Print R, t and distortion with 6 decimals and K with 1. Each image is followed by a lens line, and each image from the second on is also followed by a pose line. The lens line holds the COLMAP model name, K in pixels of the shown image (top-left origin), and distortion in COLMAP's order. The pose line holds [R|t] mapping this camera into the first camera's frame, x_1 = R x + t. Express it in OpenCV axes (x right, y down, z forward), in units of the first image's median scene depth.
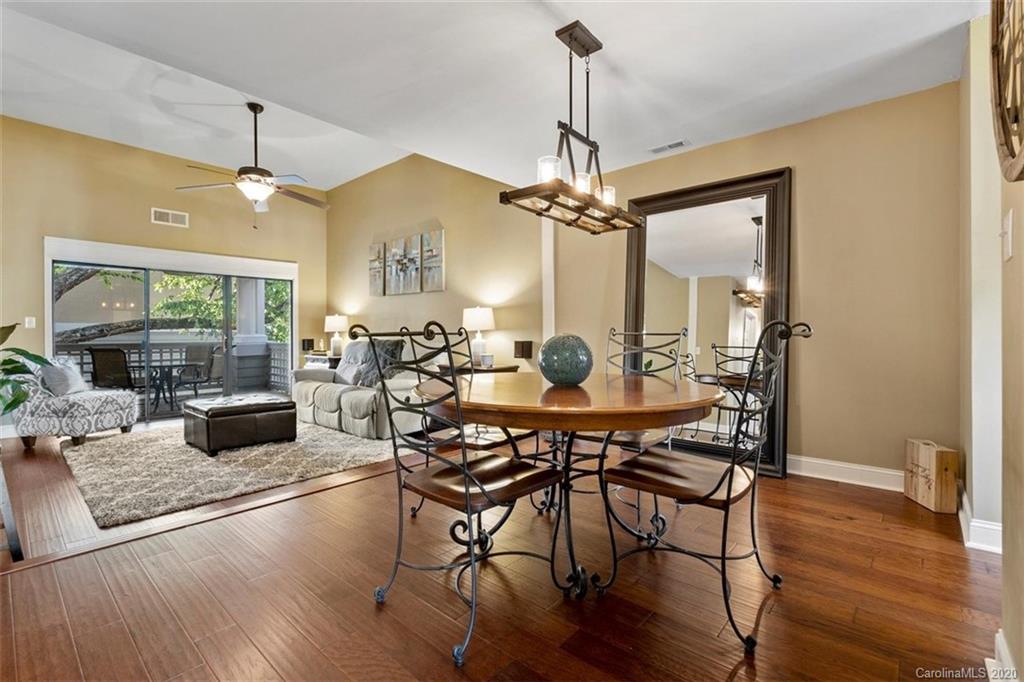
lens RADIAL K [[462.6, 0, 517.4], [0, 462.6, 338.7], [0, 0, 1]] dist [-0.001877, -0.001589]
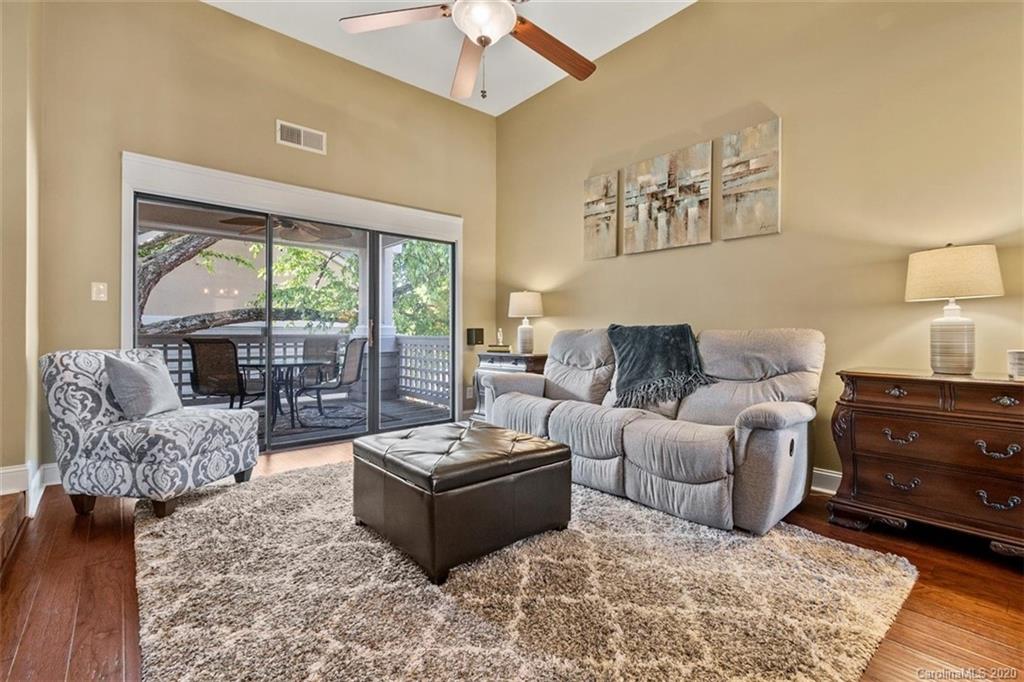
lens RADIAL K [[459.7, 0, 513.5], [0, 459.7, 336.3], [0, 0, 1]] dist [0.002724, -0.000196]
pose [[0.990425, 0.004518, -0.137977, -0.369849], [-0.005524, 0.999961, -0.006908, 0.020805], [0.137941, 0.007604, 0.990411, 0.405720]]
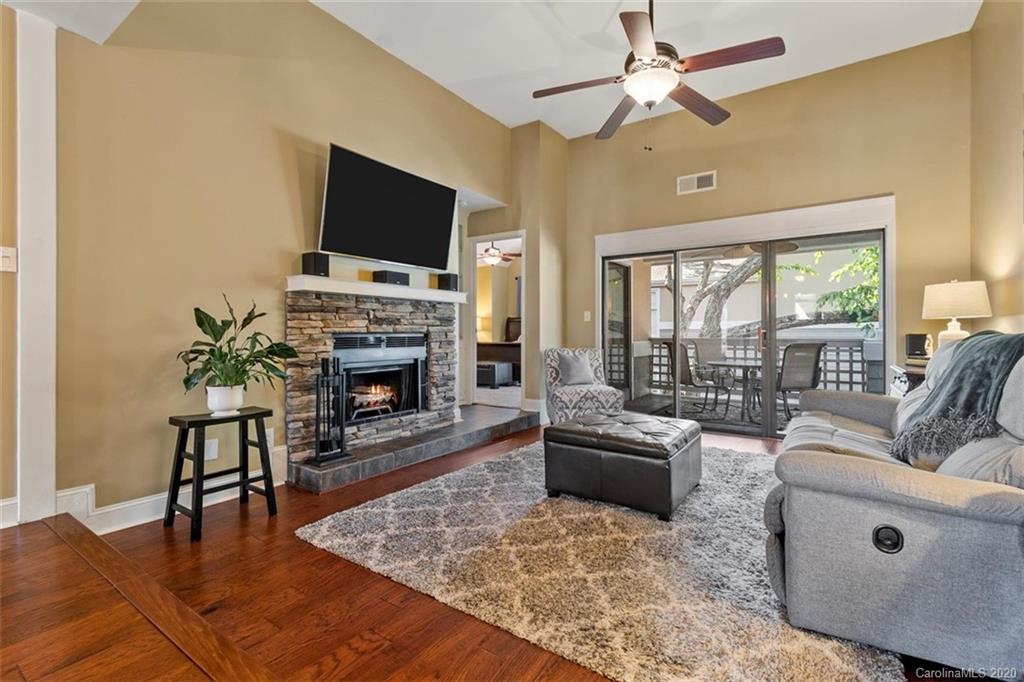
lens RADIAL K [[459.0, 0, 518.3], [0, 459.0, 340.5], [0, 0, 1]] dist [0.001194, -0.000220]
pose [[0.121255, 0.016876, -0.992478, 0.015248], [-0.011444, 0.999813, 0.015603, 0.006130], [0.992555, 0.009466, 0.121426, 0.599367]]
